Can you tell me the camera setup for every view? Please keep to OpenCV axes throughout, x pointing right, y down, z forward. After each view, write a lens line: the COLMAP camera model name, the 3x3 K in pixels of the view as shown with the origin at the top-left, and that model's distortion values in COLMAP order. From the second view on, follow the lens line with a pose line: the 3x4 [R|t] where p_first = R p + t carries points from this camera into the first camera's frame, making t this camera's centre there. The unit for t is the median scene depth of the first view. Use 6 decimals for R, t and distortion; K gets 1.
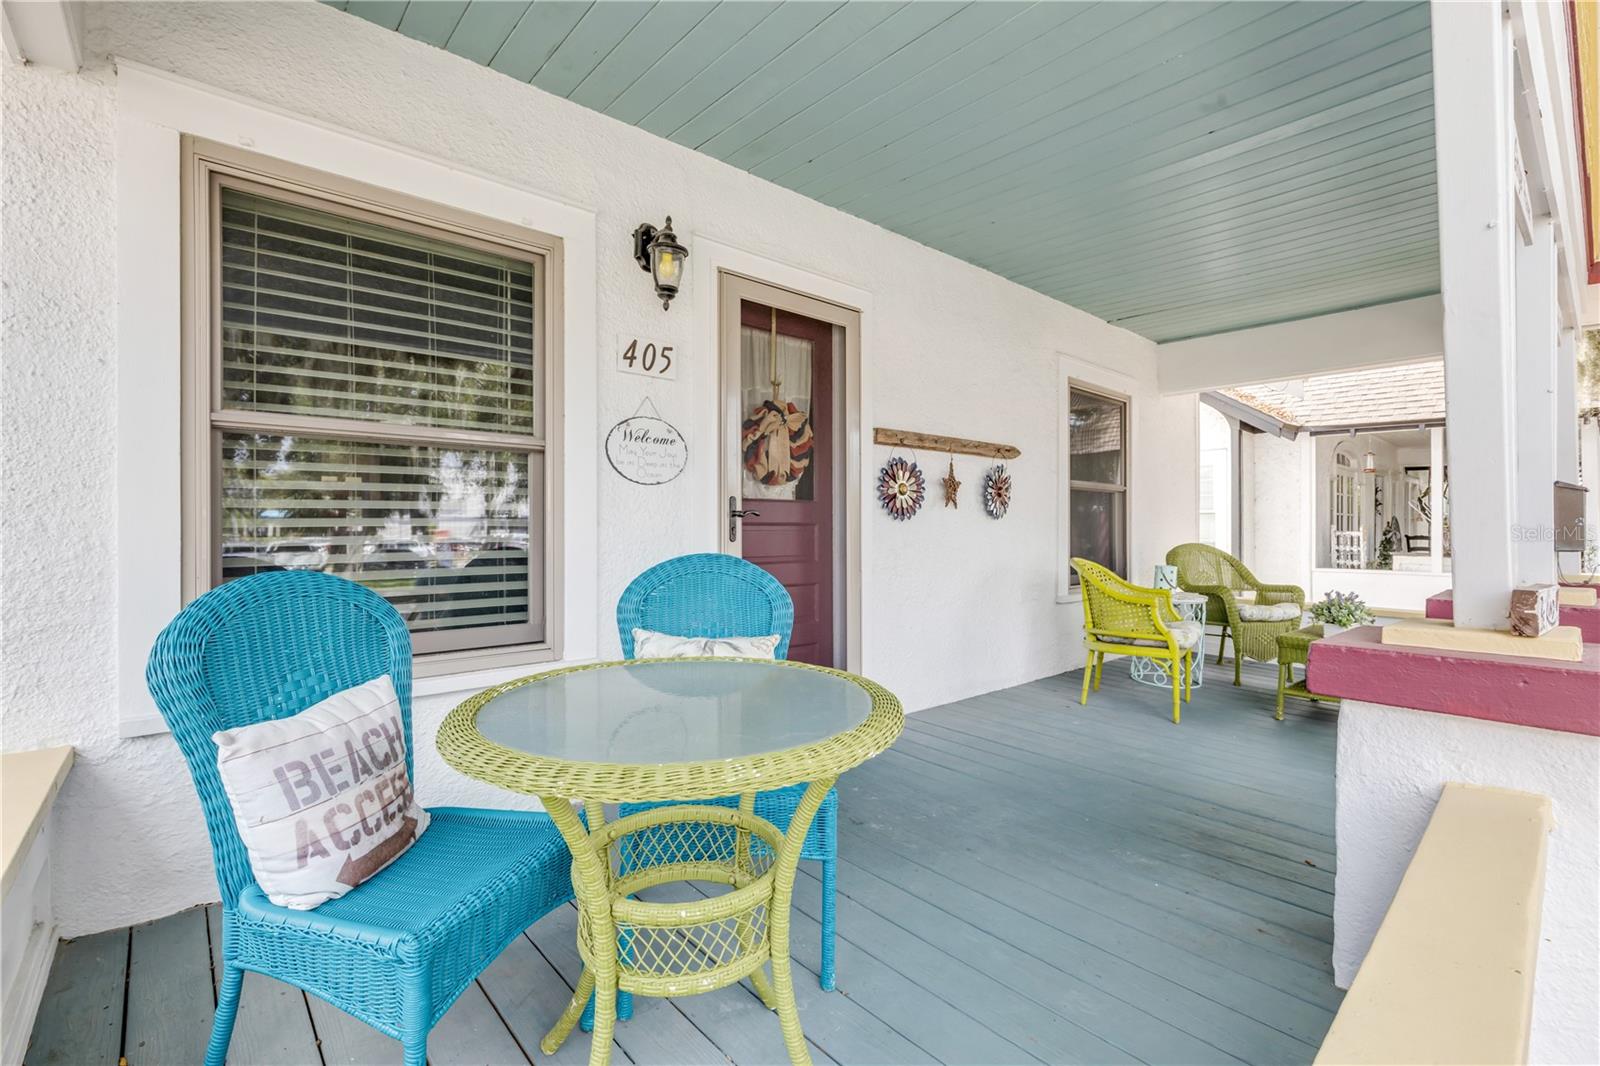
lens RADIAL K [[716.5, 0, 800.0], [0, 716.5, 533.0], [0, 0, 1]] dist [0.000863, 0.000022]
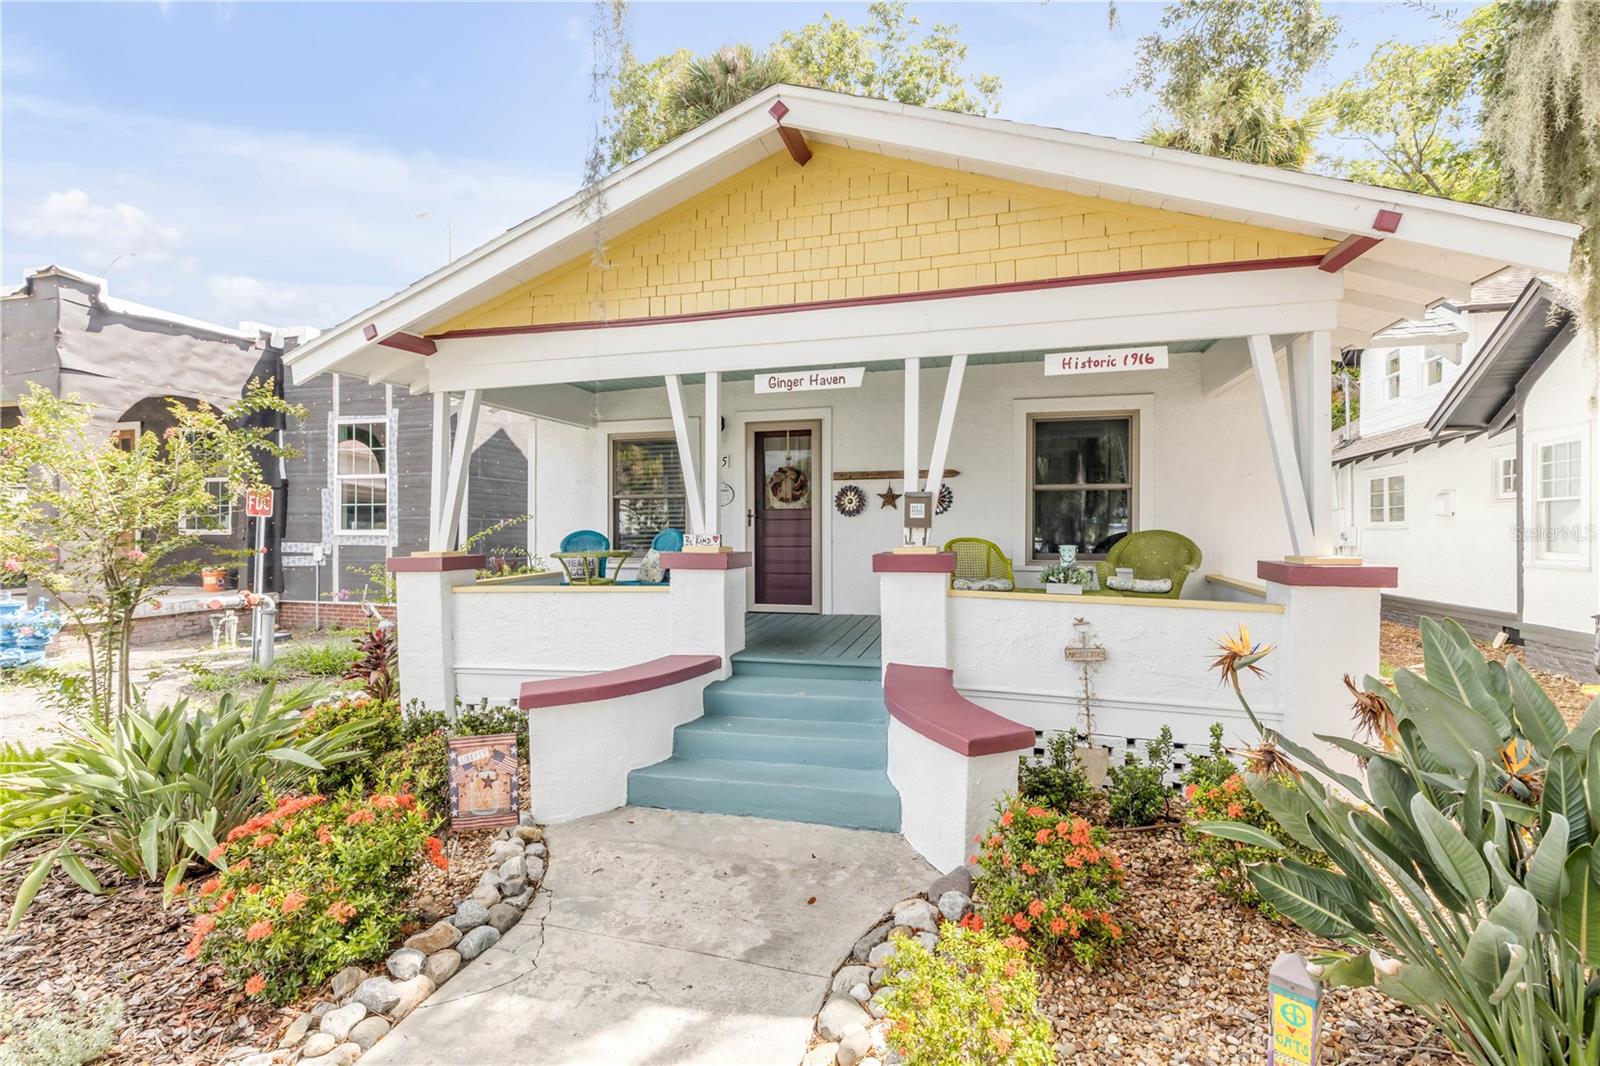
lens RADIAL K [[718.6, 0, 799.9], [0, 718.6, 533.1], [0, 0, 1]] dist [0.003373, -0.000472]
pose [[0.551586, 0.000863, -0.834118, 1.740071], [-0.000362, 1.000000, 0.000796, 0.026810], [0.834118, -0.000137, 0.551586, -0.226637]]
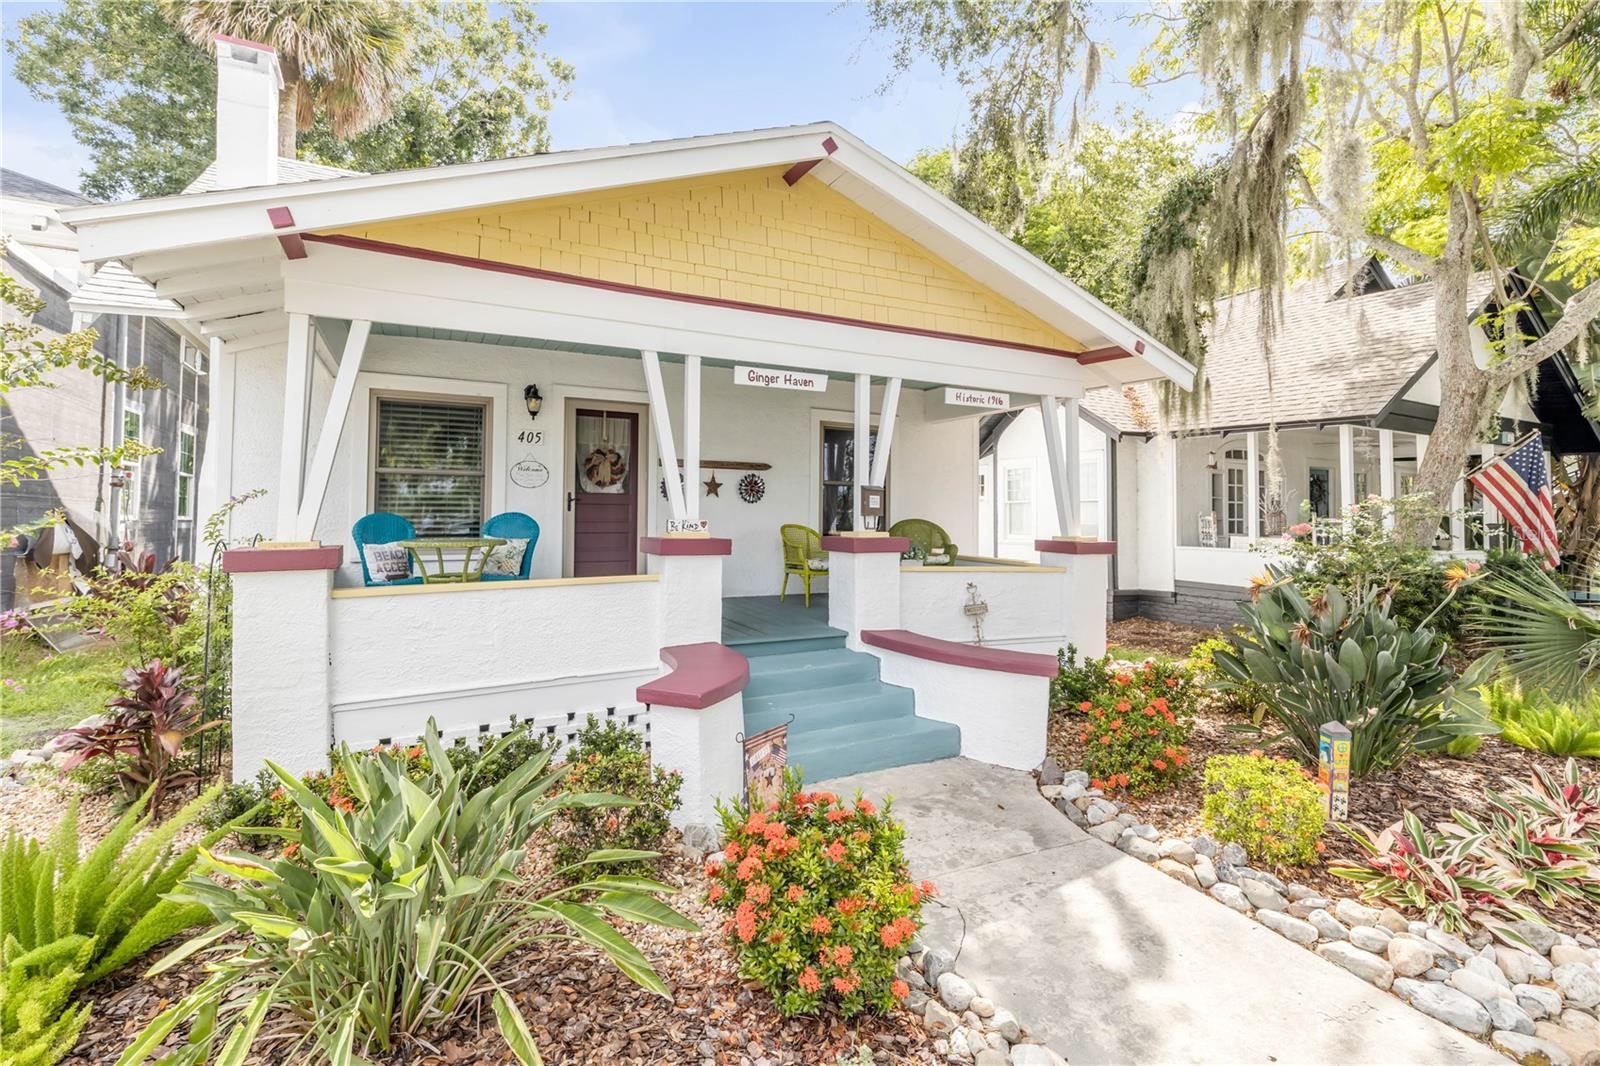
lens RADIAL K [[734.9, 0, 793.9], [0, 734.9, 498.0], [0, 0, 1]] dist [0.002327, -0.000125]
pose [[0.970710, 0.000390, -0.240252, 0.969819], [-0.008518, 0.999426, -0.032793, 0.033743], [0.240102, 0.033879, 0.970156, -0.947424]]
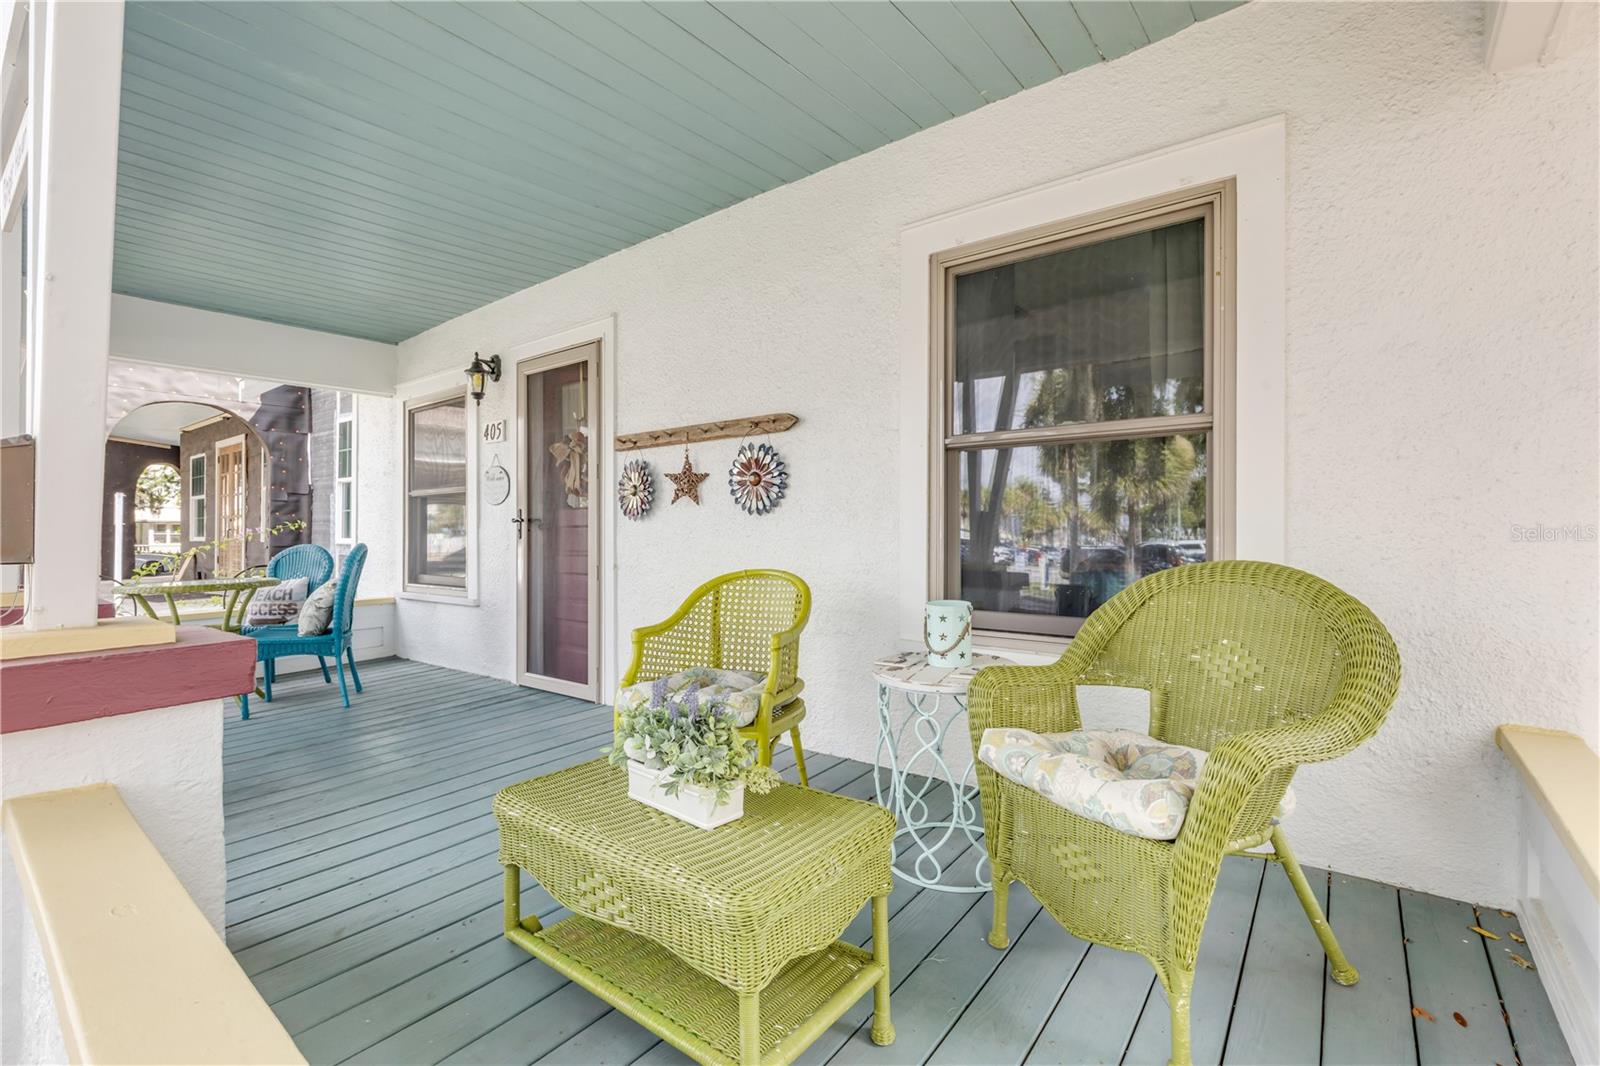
lens RADIAL K [[701.3, 0, 802.8], [0, 701.3, 520.4], [0, 0, 1]] dist [-0.000756, -0.000144]
pose [[0.178117, -0.002365, -0.984006, 1.183569], [0.011316, 0.999936, -0.000355, -0.013872], [0.983944, -0.011072, 0.178133, 1.054022]]
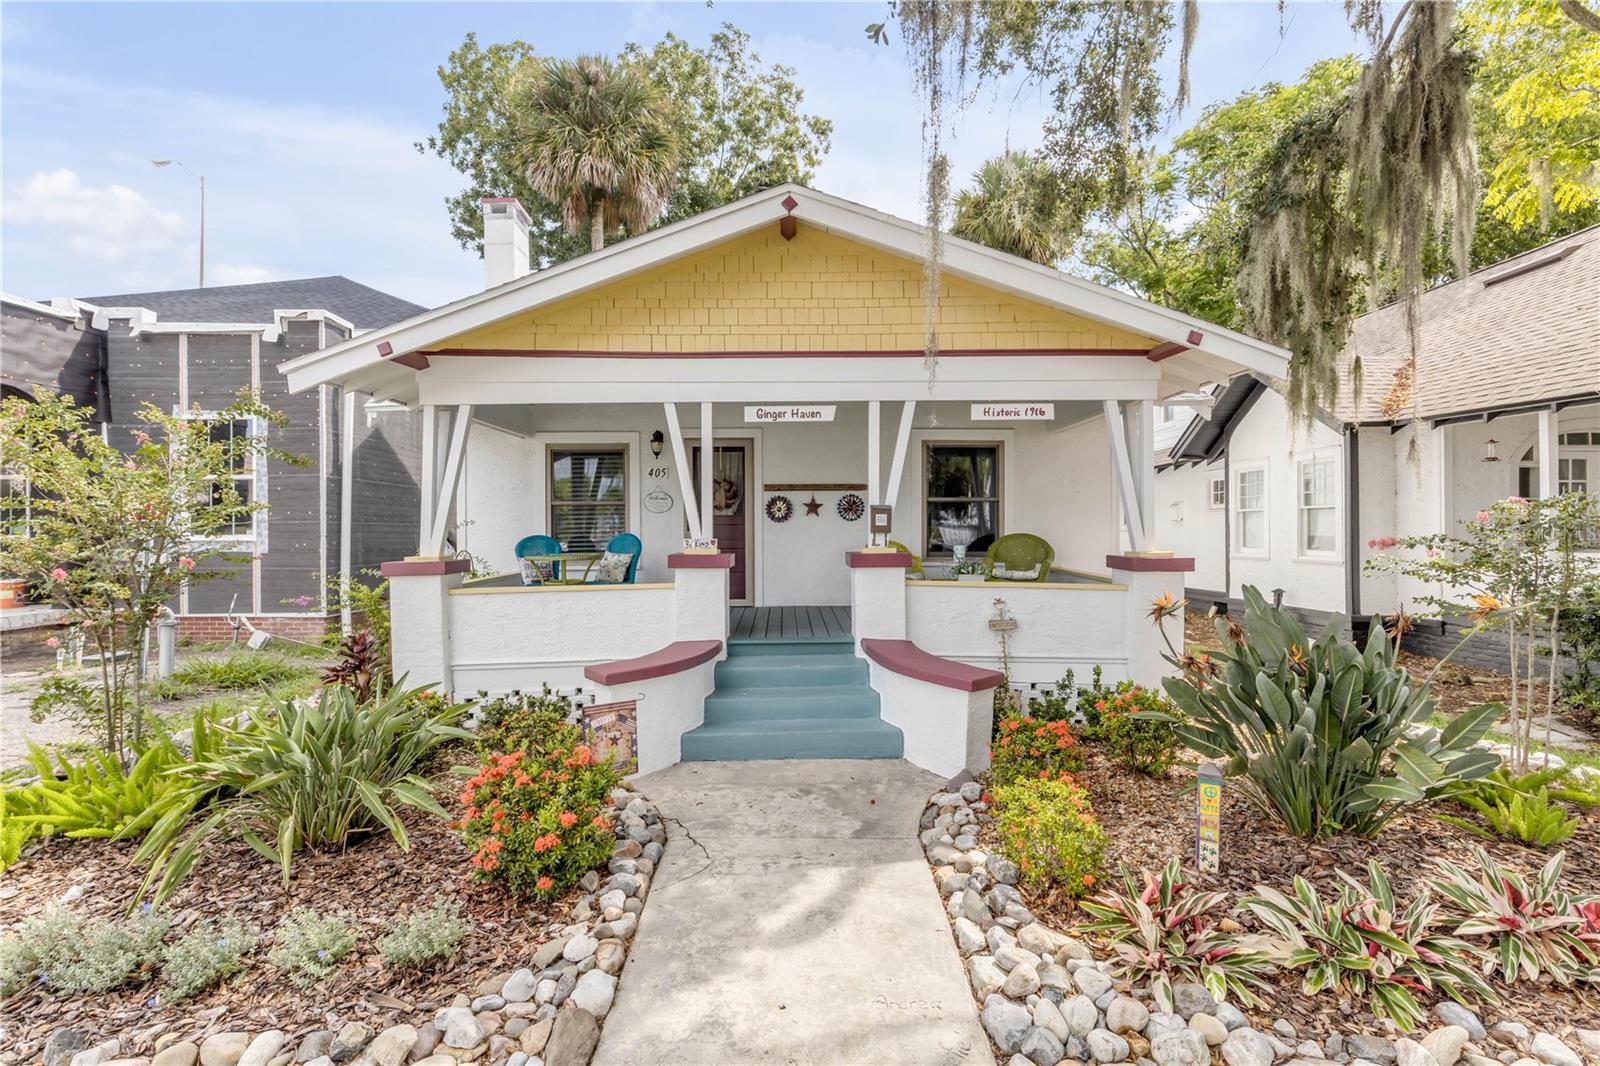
lens RADIAL K [[718.6, 0, 799.9], [0, 718.6, 533.1], [0, 0, 1]] dist [0.003373, -0.000472]
pose [[0.762131, -0.003108, -0.647416, 1.714674], [0.003415, 0.999994, -0.000779, 0.018923], [0.647414, -0.001617, 0.762137, -0.747650]]
